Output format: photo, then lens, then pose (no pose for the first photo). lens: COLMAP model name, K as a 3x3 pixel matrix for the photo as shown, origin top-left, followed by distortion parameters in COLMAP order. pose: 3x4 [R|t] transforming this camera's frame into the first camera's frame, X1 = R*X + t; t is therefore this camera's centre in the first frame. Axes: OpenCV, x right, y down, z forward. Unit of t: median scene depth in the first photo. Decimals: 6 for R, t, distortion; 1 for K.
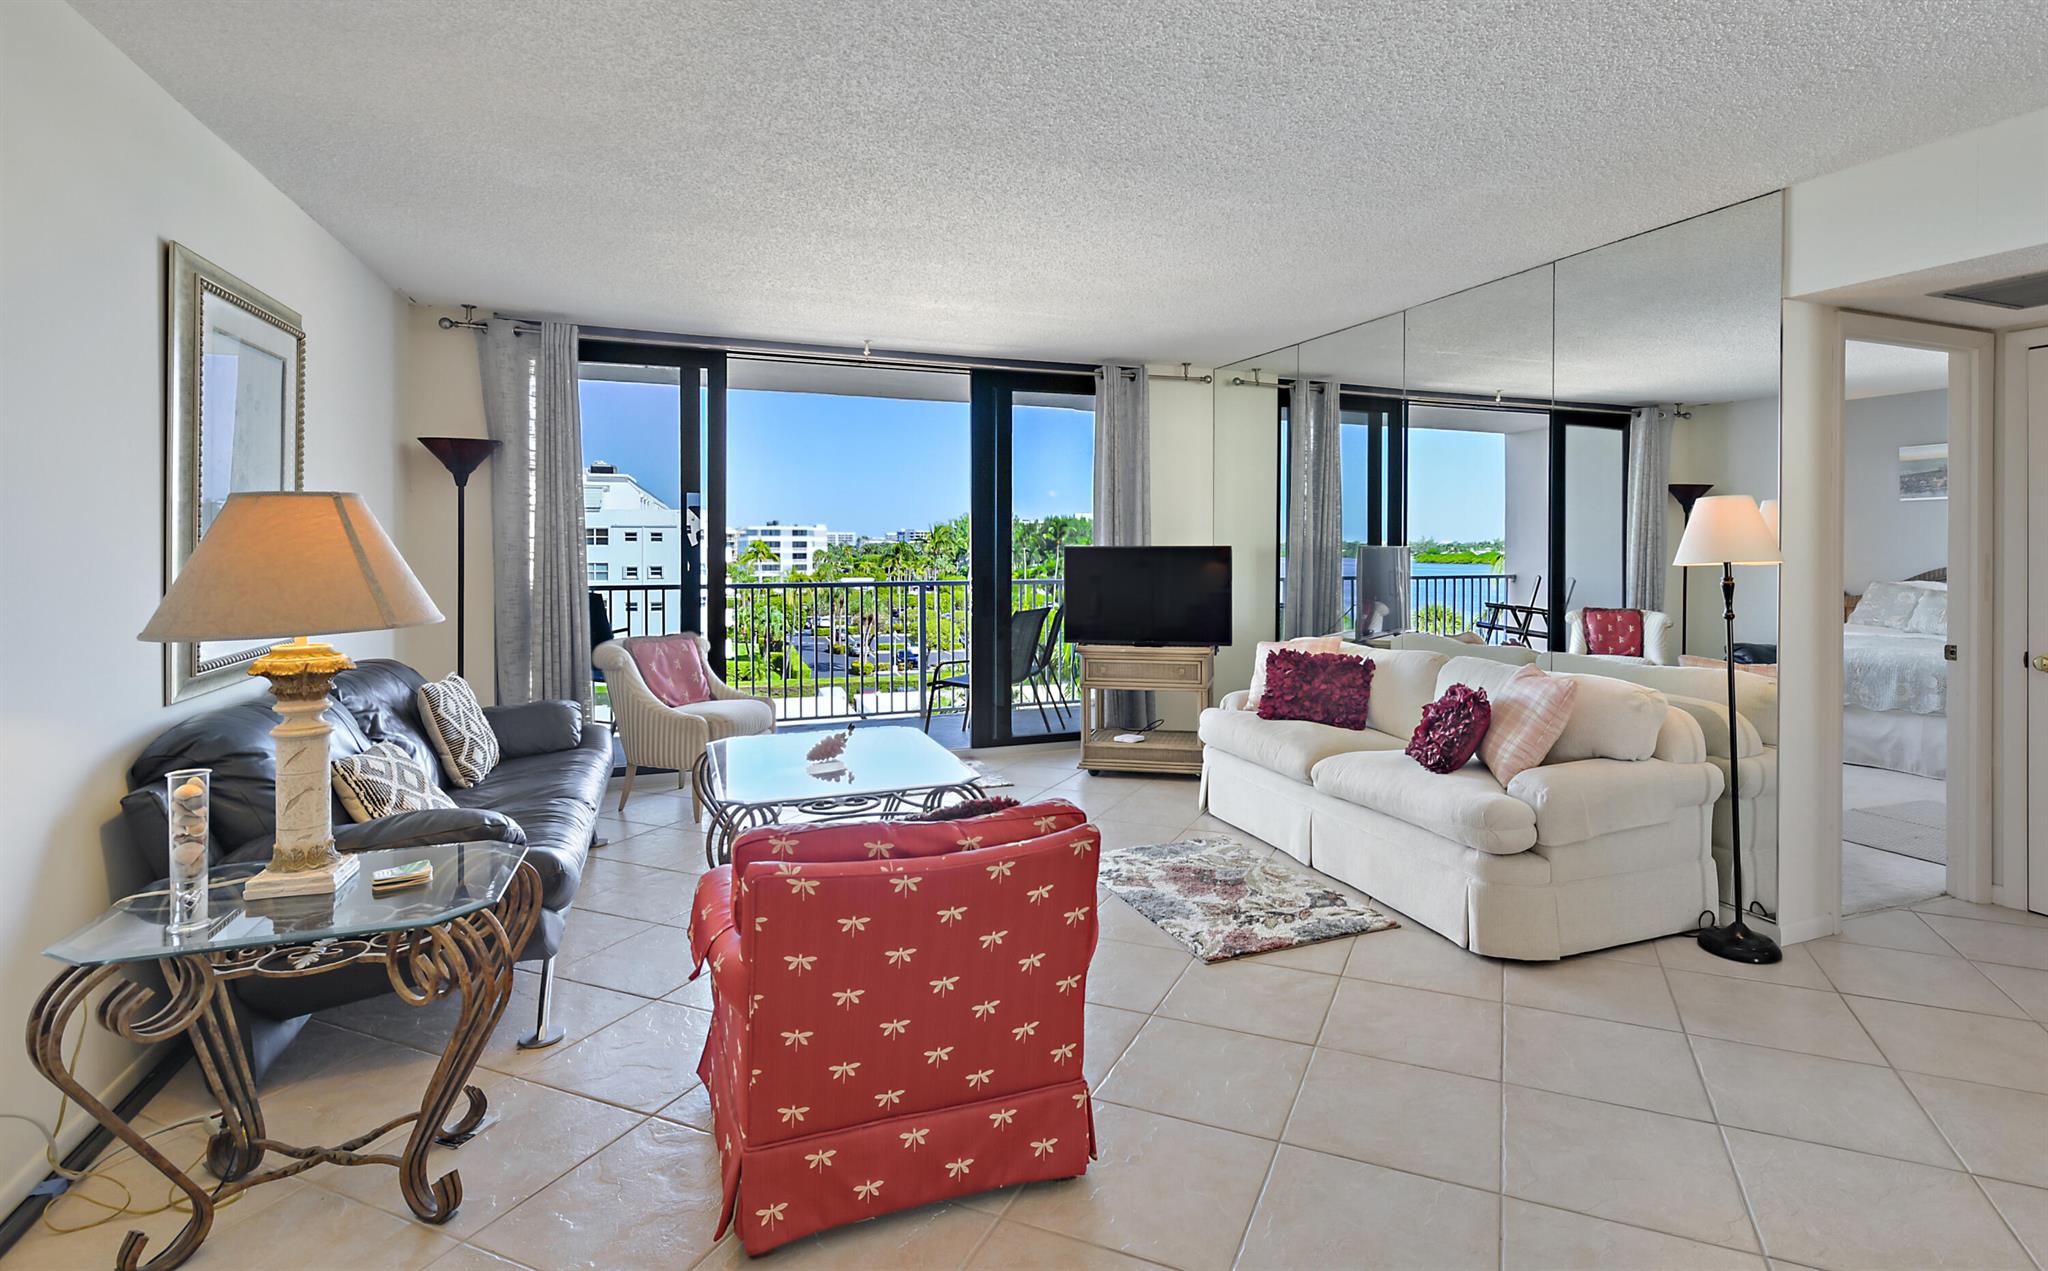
lens RADIAL K [[997.6, 0, 1054.3], [0, 997.6, 556.3], [0, 0, 1]] dist [-0.005619, -0.001968]
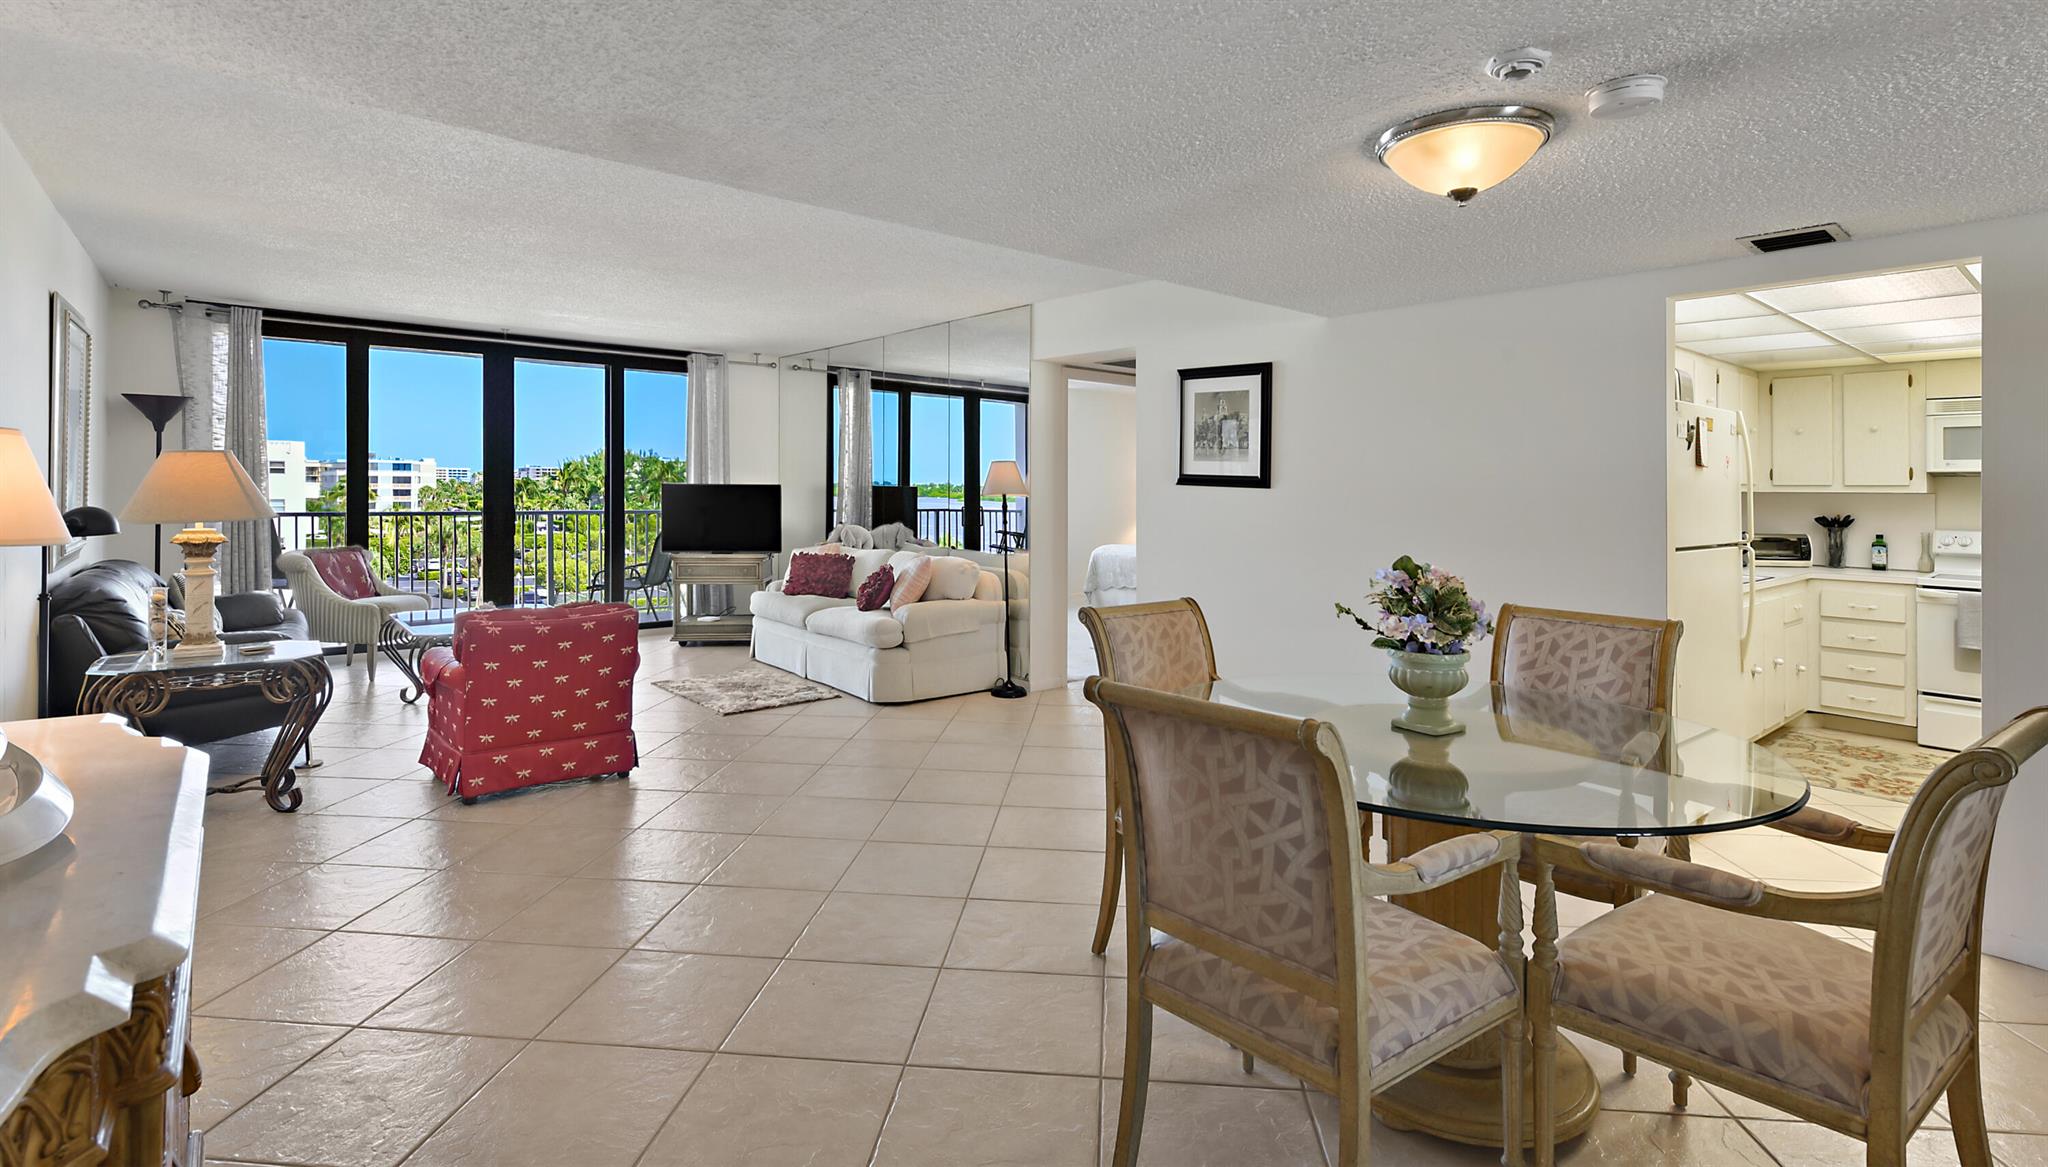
lens RADIAL K [[985.4, 0, 1003.4], [0, 985.4, 511.3], [0, 0, 1]] dist [0.001764, 0.000307]
pose [[0.955586, 0.002569, 0.294700, 0.070170], [-0.007001, 0.999878, 0.013984, 0.006970], [-0.294628, -0.015426, 0.955487, -0.532837]]
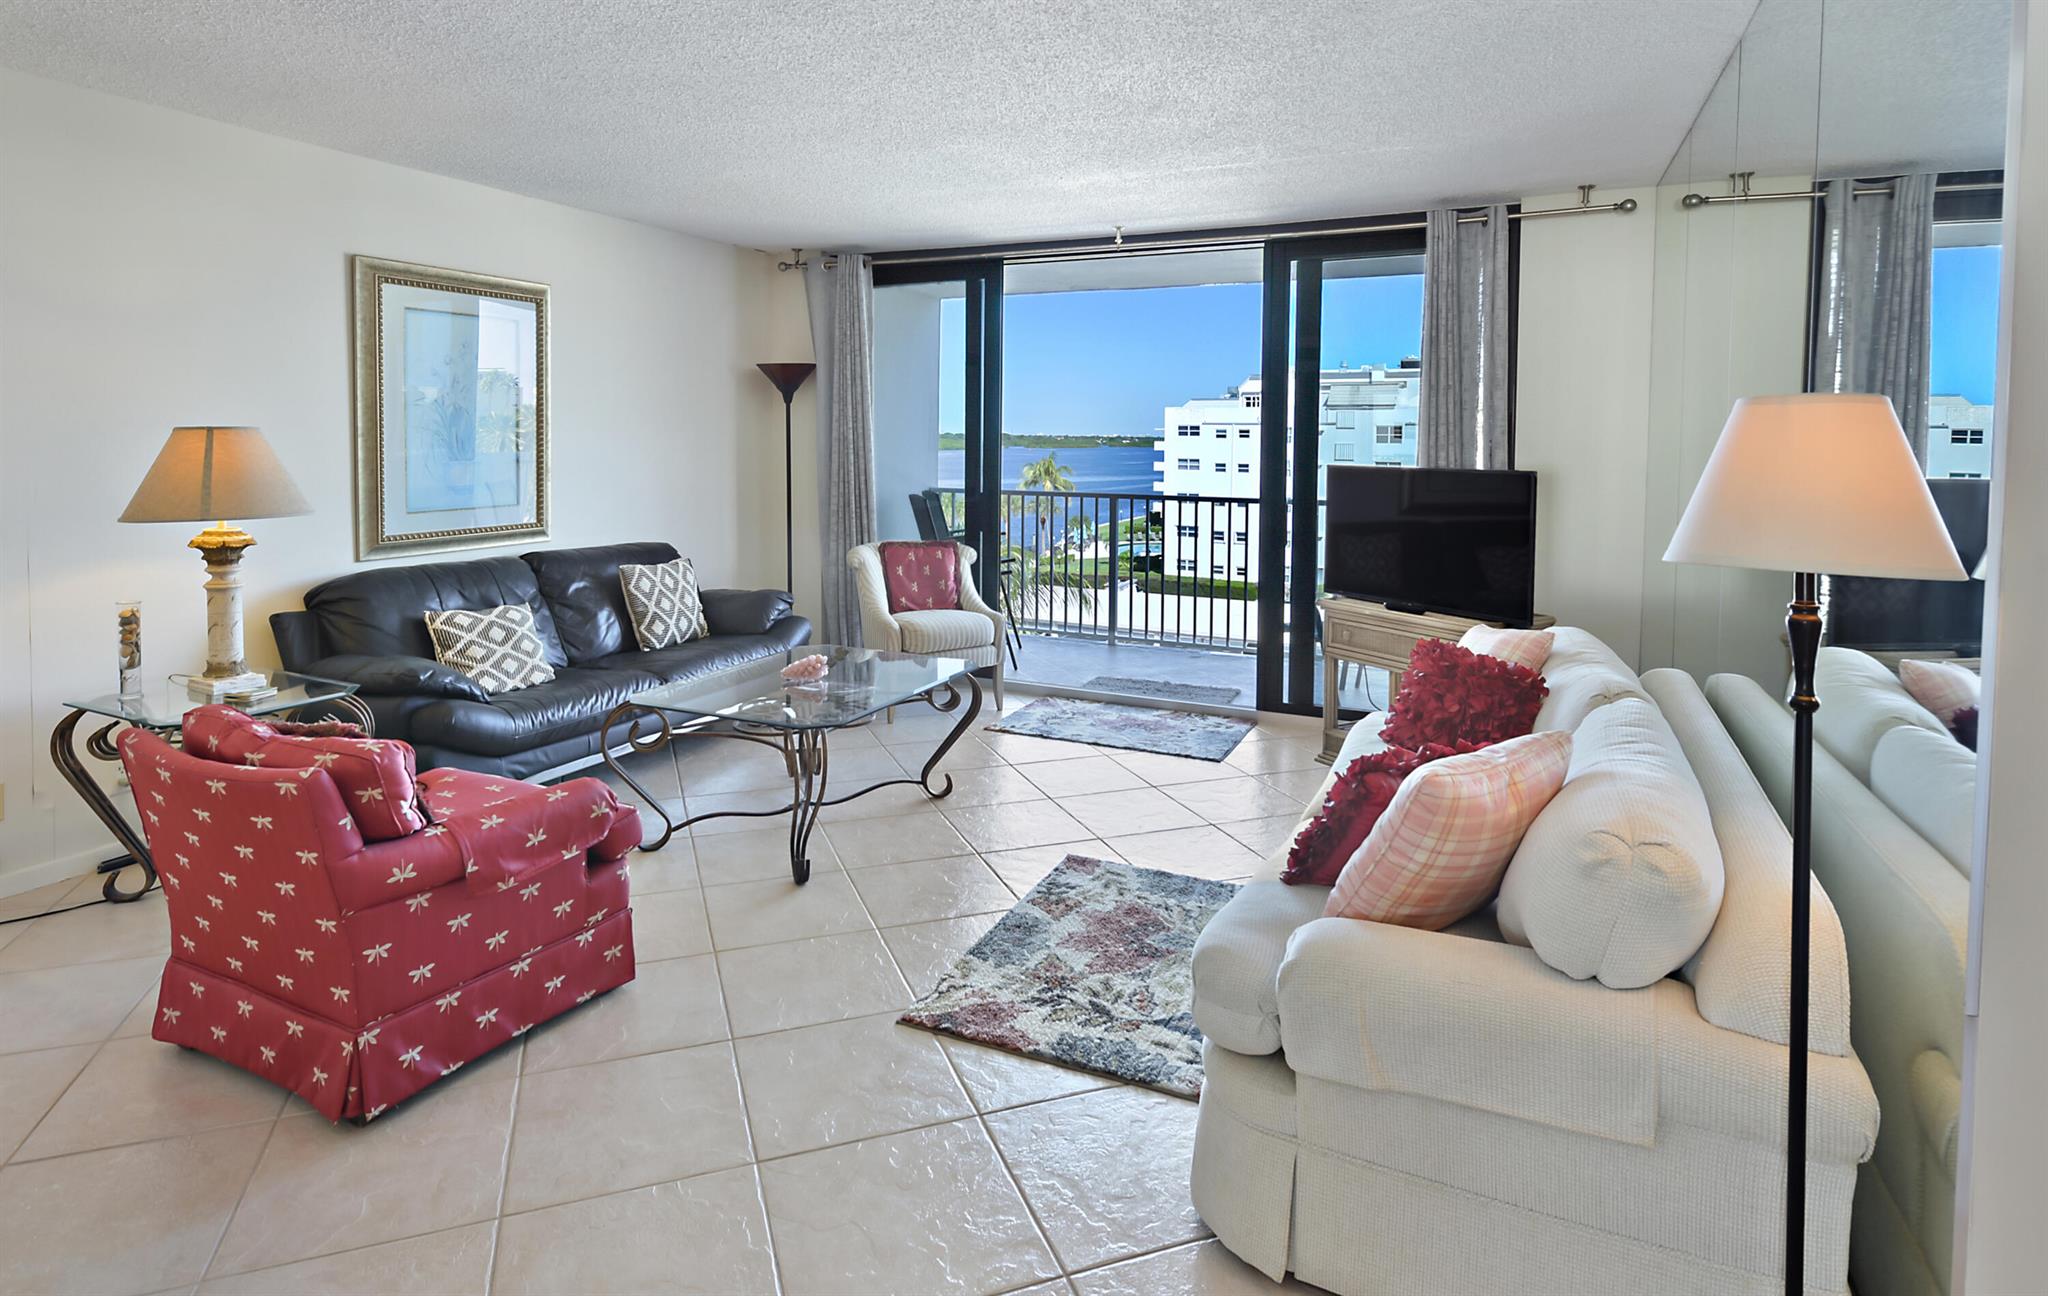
lens RADIAL K [[1048.1, 0, 982.1], [0, 1048.1, 493.0], [0, 0, 1]] dist [-0.001701, -0.001145]
pose [[0.682506, 0.043182, -0.729603, 0.470349], [-0.017472, 0.998932, 0.042778, -0.020504], [0.730671, -0.016448, 0.682531, 0.308457]]
